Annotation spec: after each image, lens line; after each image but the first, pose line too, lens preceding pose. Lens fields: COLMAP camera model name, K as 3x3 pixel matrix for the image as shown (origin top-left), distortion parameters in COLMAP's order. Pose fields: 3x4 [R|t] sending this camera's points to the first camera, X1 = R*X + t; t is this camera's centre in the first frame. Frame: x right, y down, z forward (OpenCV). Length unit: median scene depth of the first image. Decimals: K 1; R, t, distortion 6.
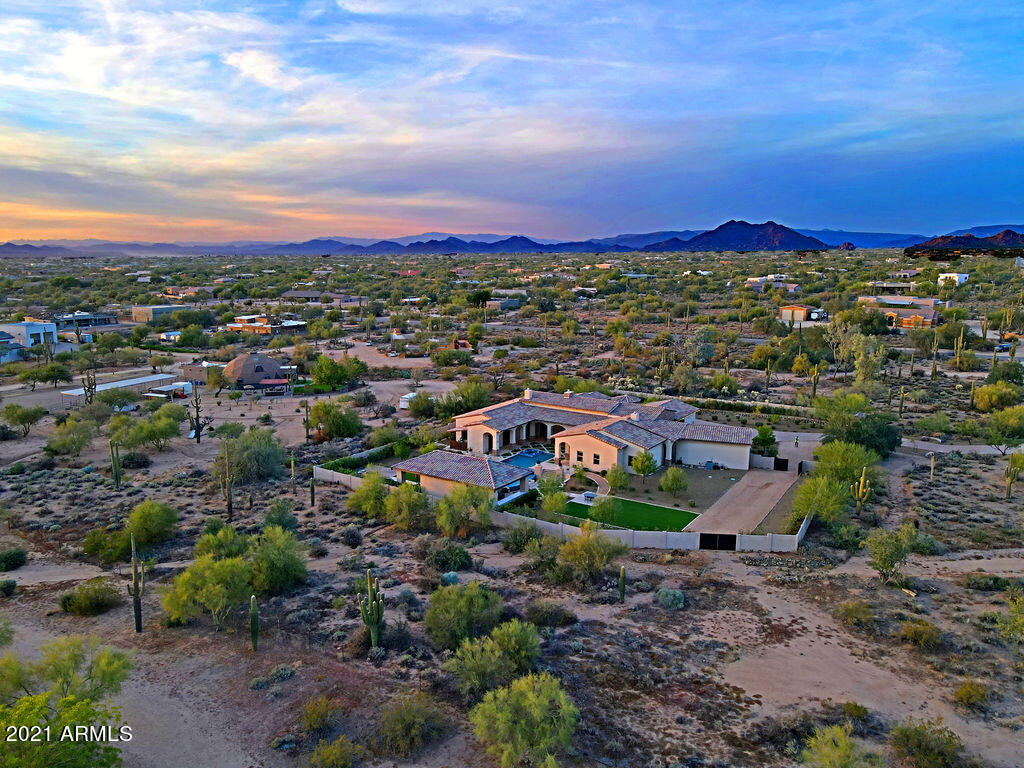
lens RADIAL K [[747.3, 0, 516.4], [0, 747.3, 384.0], [0, 0, 1]] dist [0.006719, 0.007463]
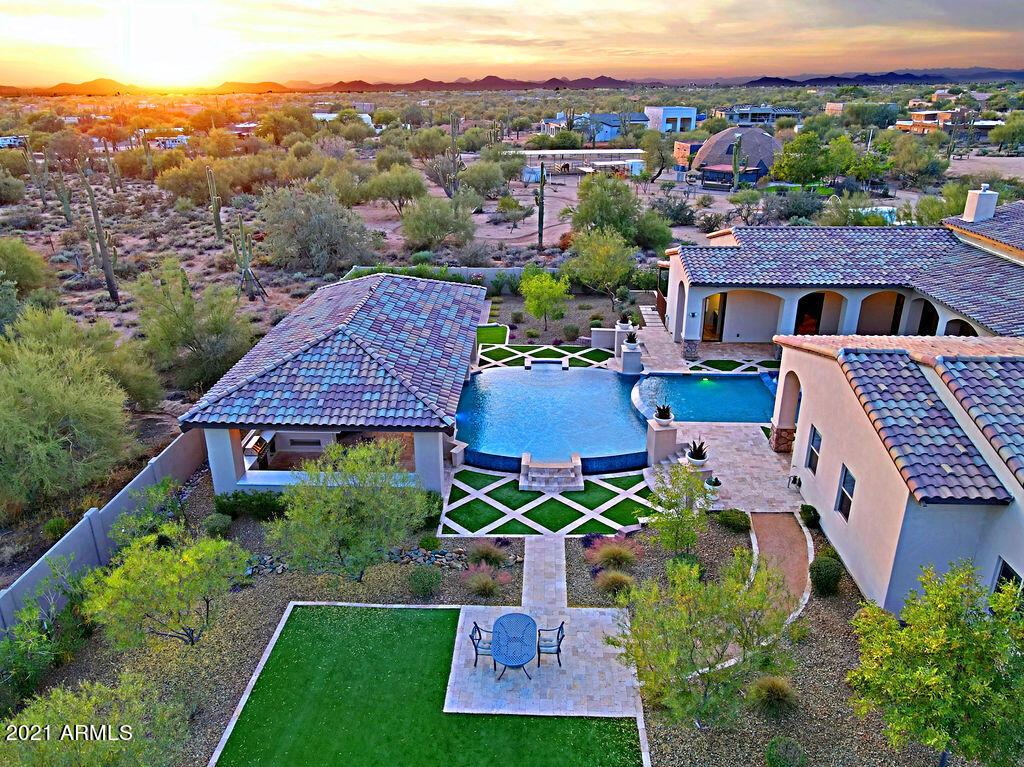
lens RADIAL K [[747.3, 0, 516.4], [0, 747.3, 383.5], [0, 0, 1]] dist [0.006719, 0.007463]
pose [[0.520723, 0.311902, -0.794711, 0.210083], [-0.143595, 0.949610, 0.278607, 0.027486], [0.841563, -0.030960, 0.539271, 0.804020]]
